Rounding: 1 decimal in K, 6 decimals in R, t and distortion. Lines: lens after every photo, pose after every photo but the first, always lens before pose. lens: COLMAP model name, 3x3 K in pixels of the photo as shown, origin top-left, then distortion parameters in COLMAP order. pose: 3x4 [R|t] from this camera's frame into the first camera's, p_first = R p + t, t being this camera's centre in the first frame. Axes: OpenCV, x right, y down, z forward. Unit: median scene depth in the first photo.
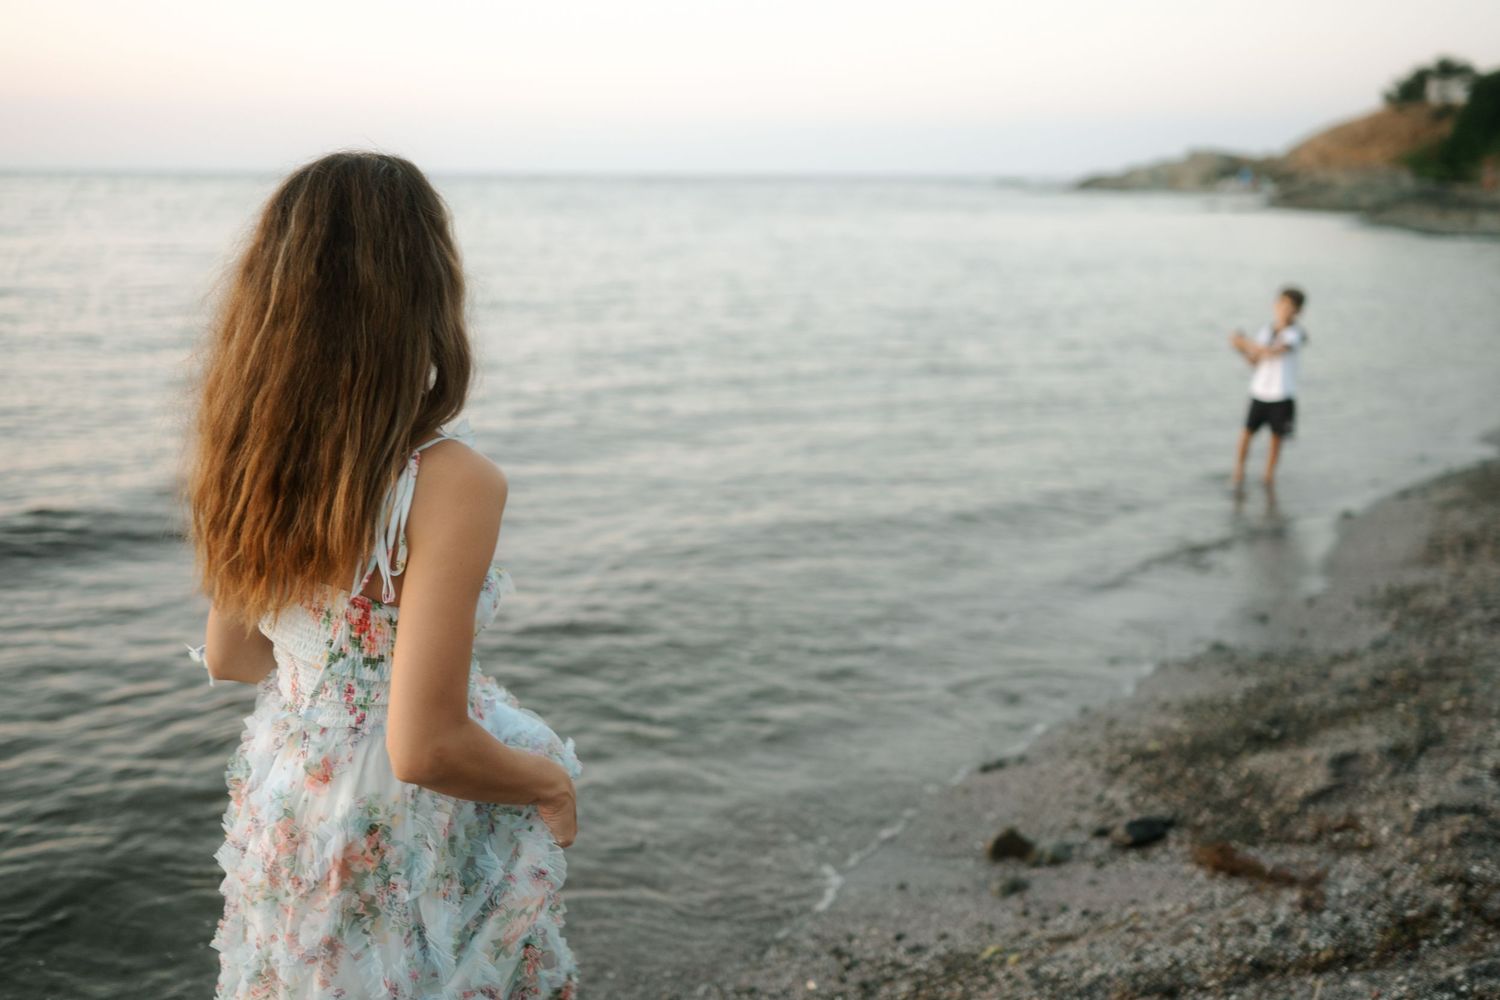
lens RADIAL K [[1457.3, 0, 750.0], [0, 1457.3, 500.0], [0, 0, 1]] dist [0.006732, -0.002914]
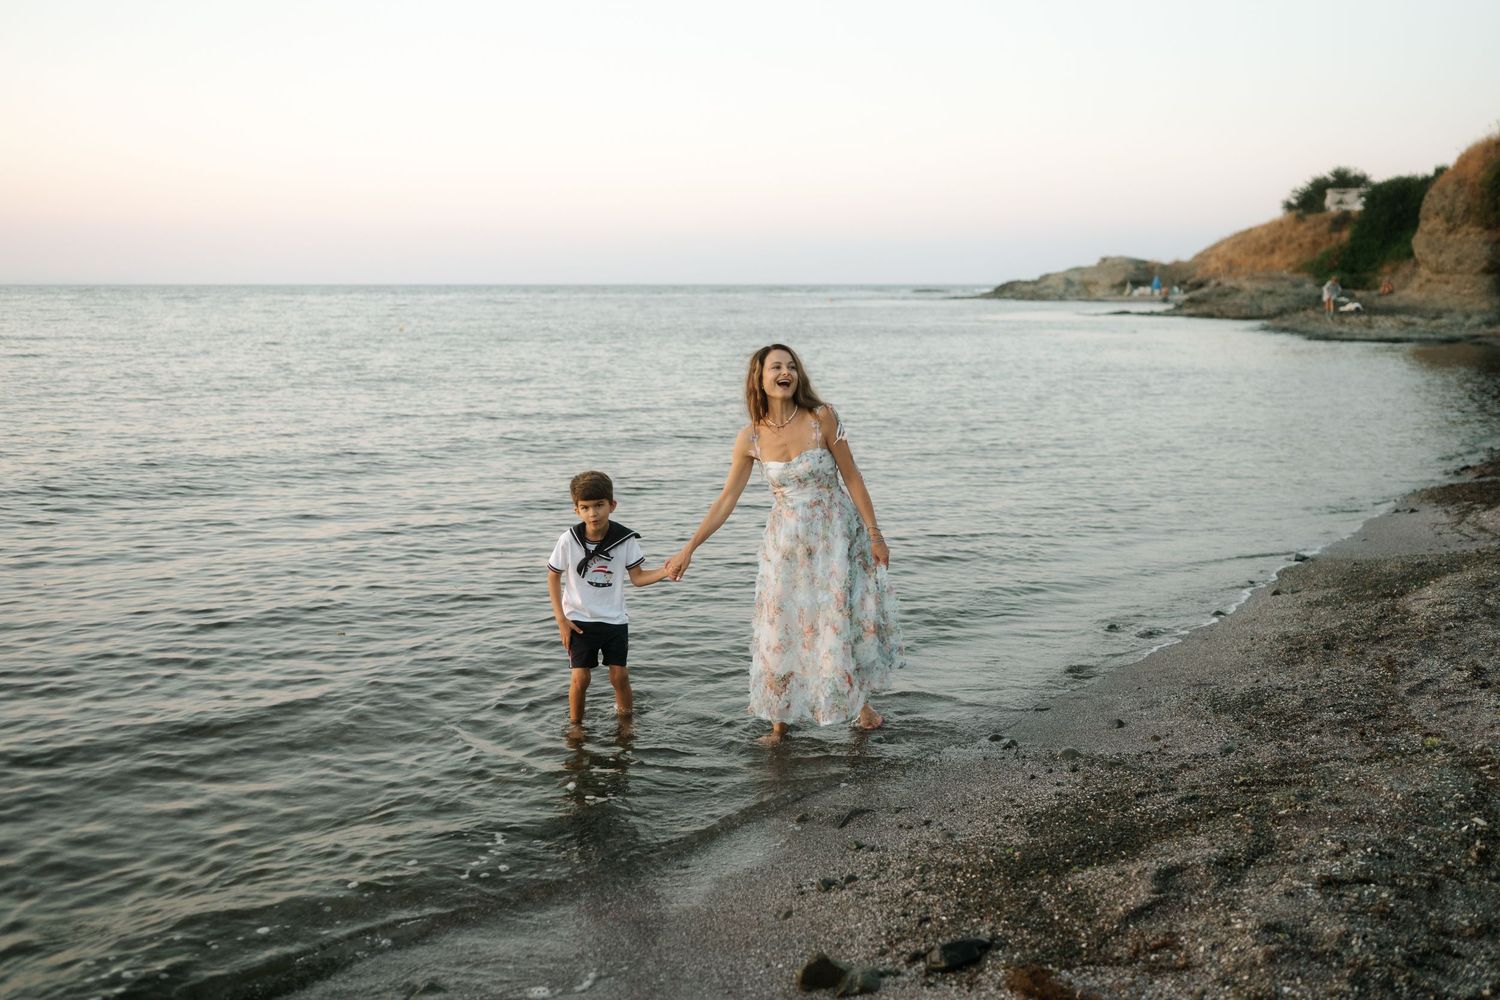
lens RADIAL K [[1457.3, 0, 750.0], [0, 1457.3, 500.0], [0, 0, 1]] dist [0.006732, -0.002914]
pose [[0.998748, -0.010362, 0.048931, 0.083600], [0.013820, 0.997390, -0.070864, -0.003773], [-0.048069, 0.071451, 0.996285, 0.032615]]
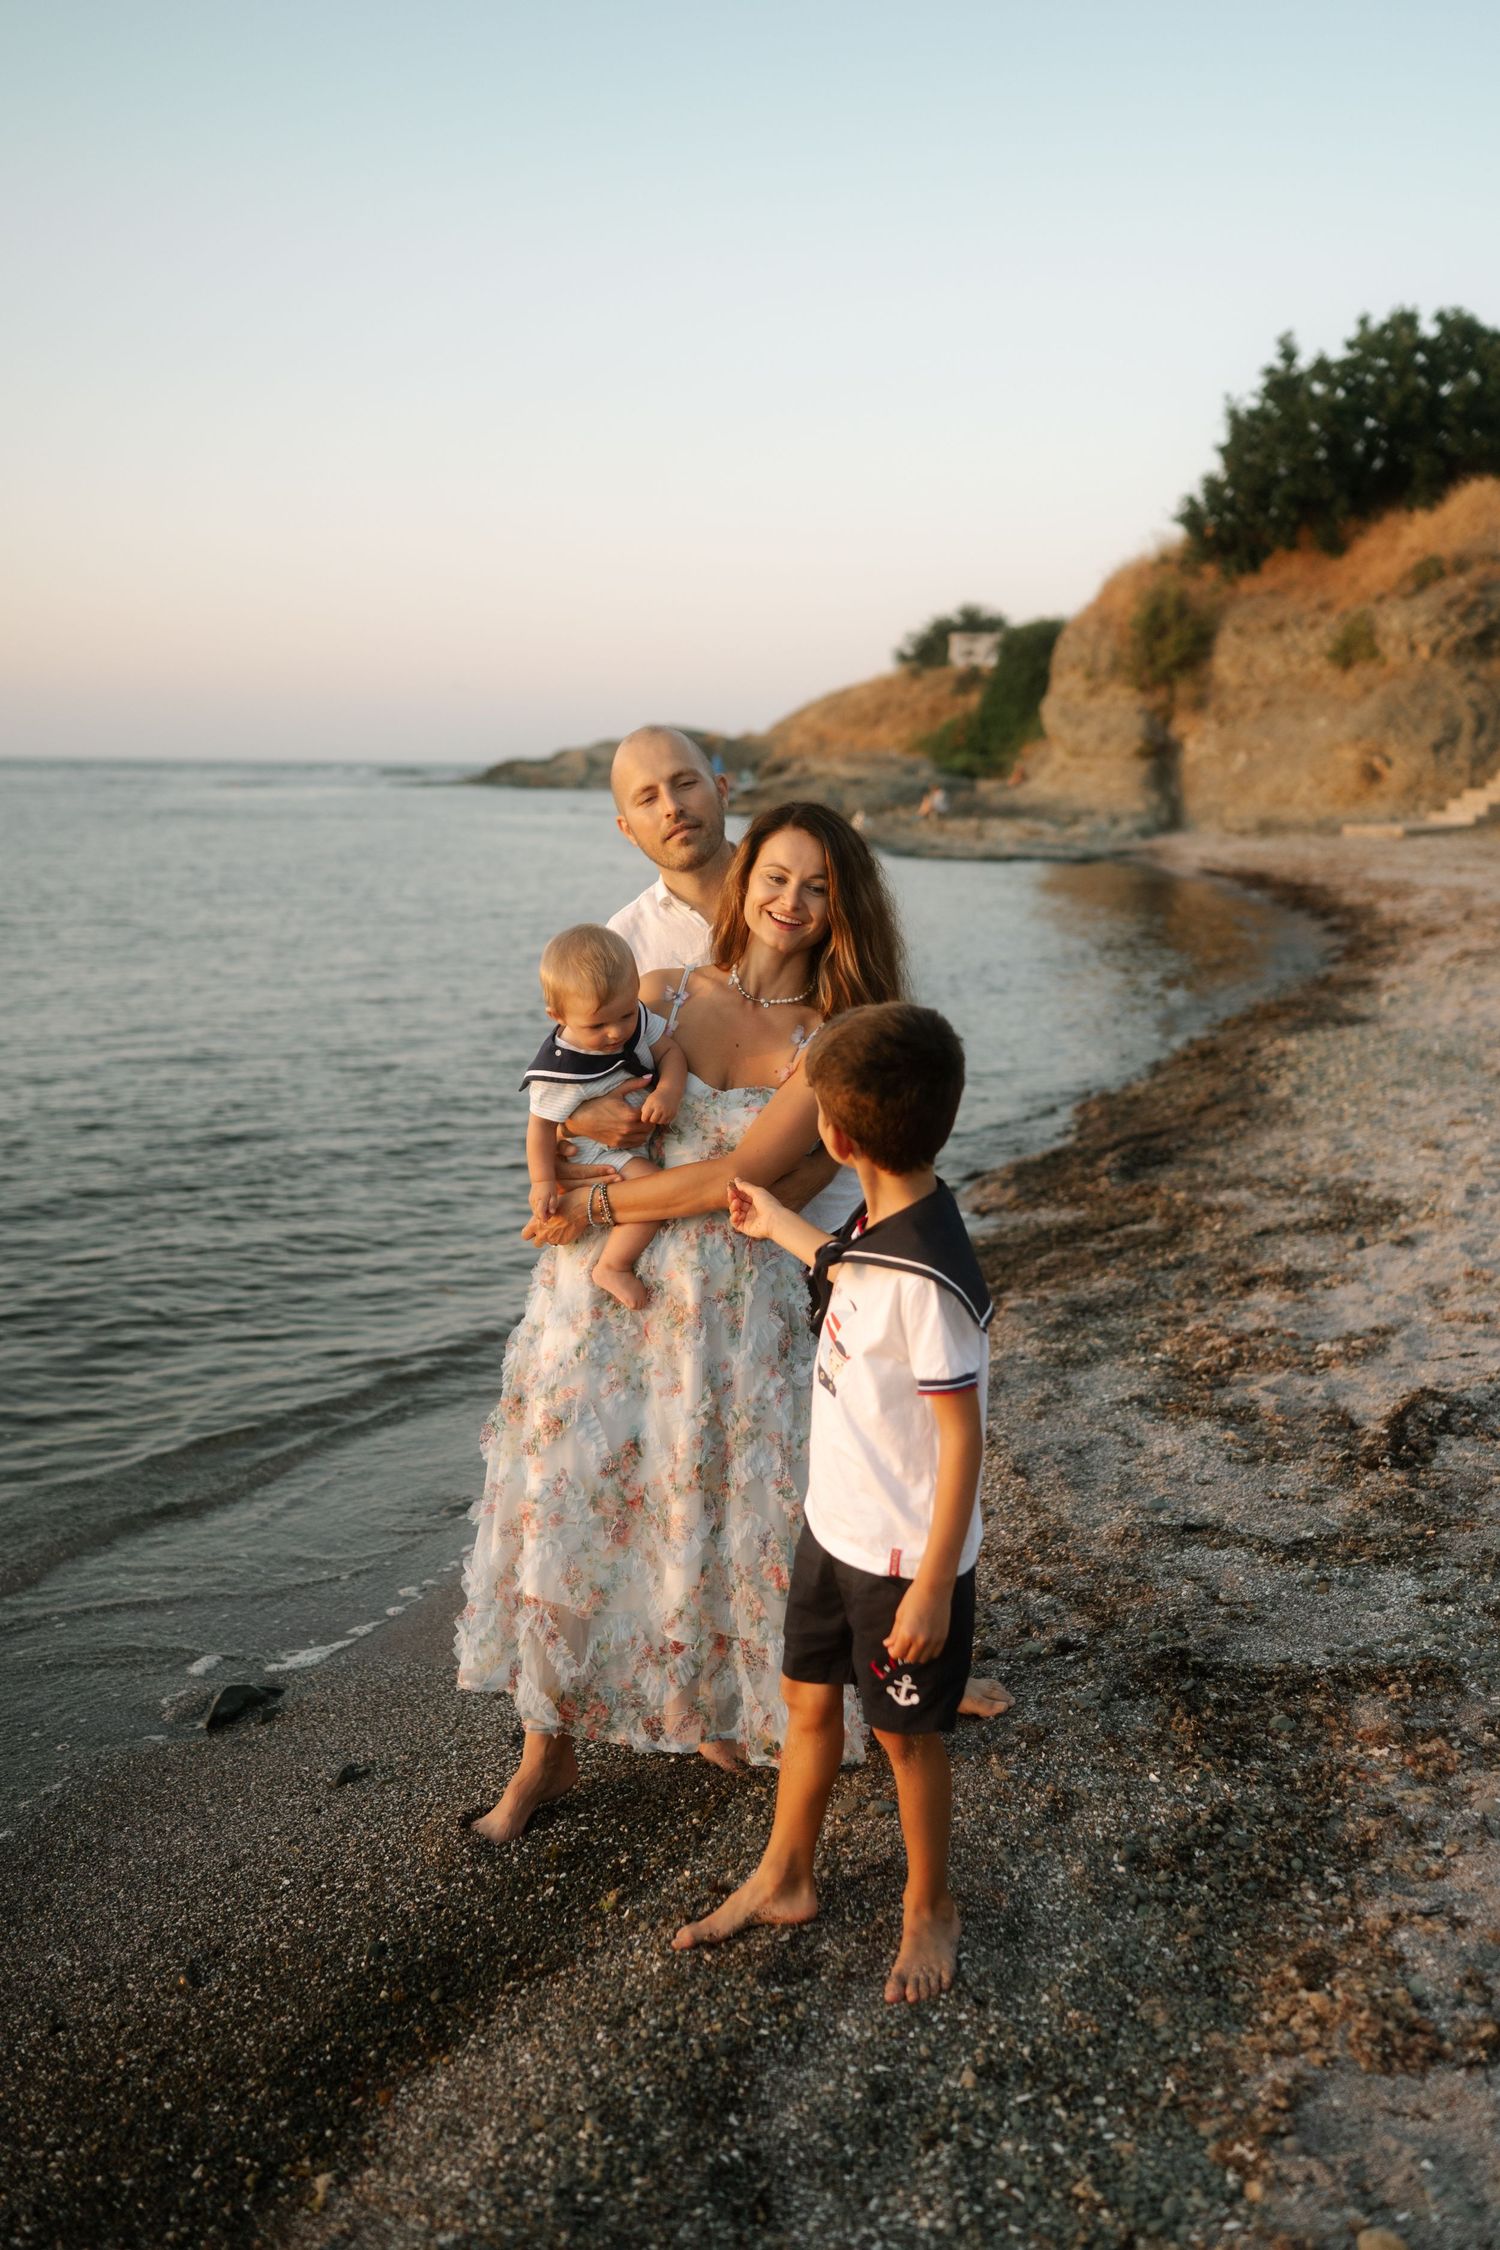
lens RADIAL K [[2144.8, 0, 766.9], [0, 2144.8, 1131.8], [0, 0, 1]] dist [0.002176, 0.000731]
pose [[0.946030, -0.045273, 0.320900, 1.032495], [0.060416, 0.997473, -0.037386, -0.292686], [-0.318397, 0.054755, 0.946375, 1.319626]]
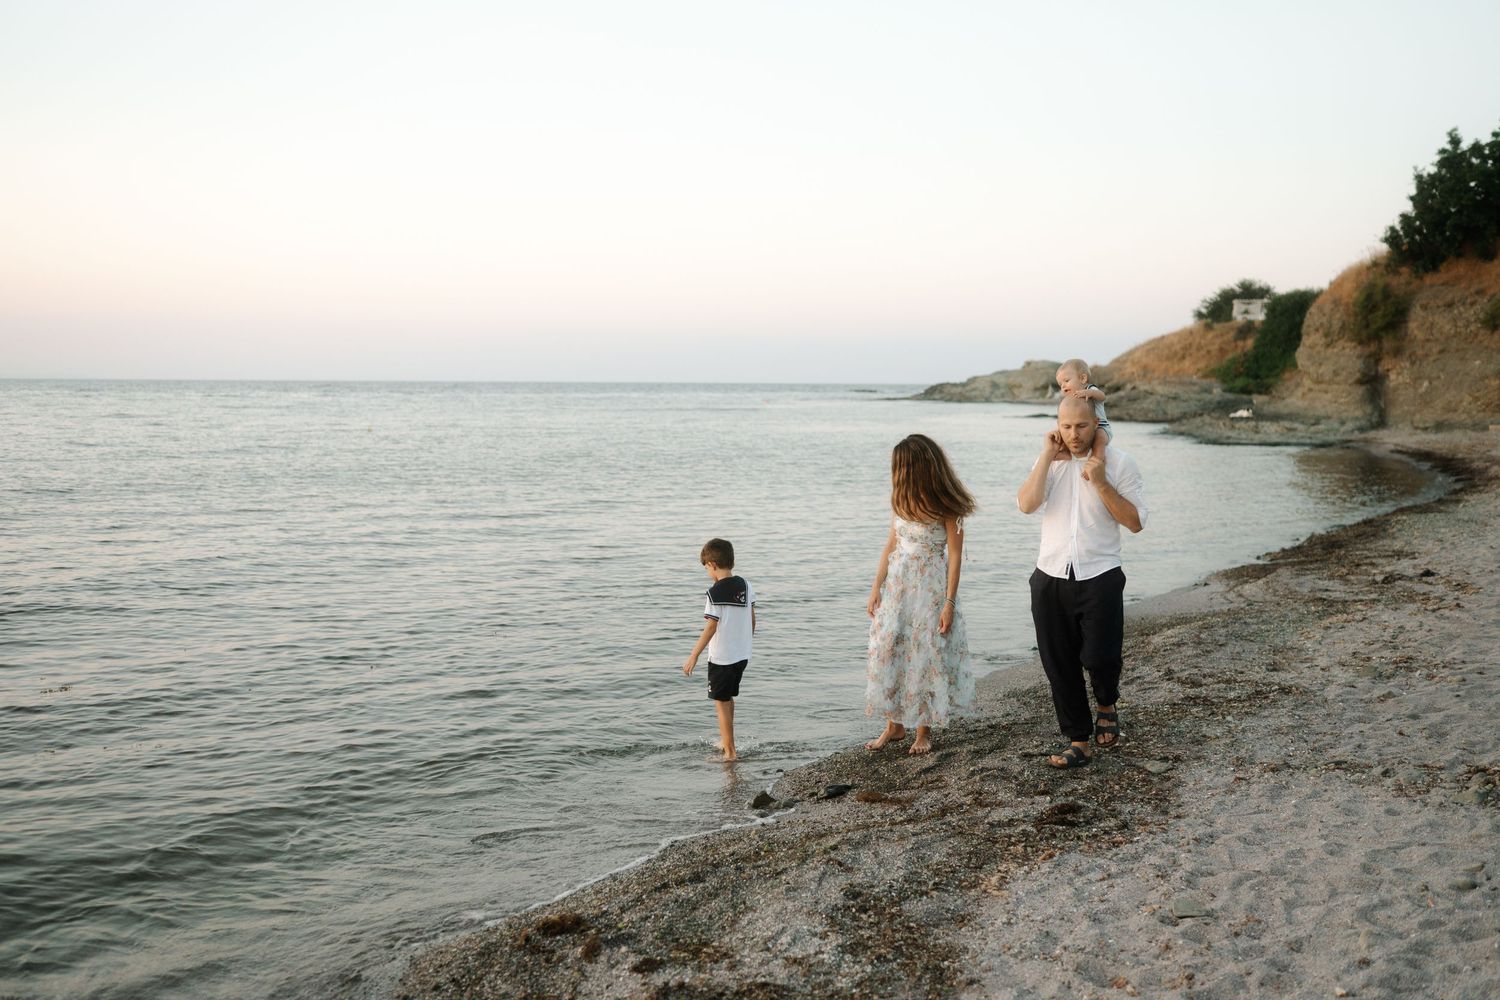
lens RADIAL K [[1429.9, 0, 750.0], [0, 1429.9, 500.0], [0, 0, 1]] dist [0.002176, 0.000731]
pose [[0.995832, -0.005054, 0.091065, -0.000645], [0.017388, 0.990671, -0.135158, 0.098115], [-0.089533, 0.136178, 0.986630, -0.779782]]
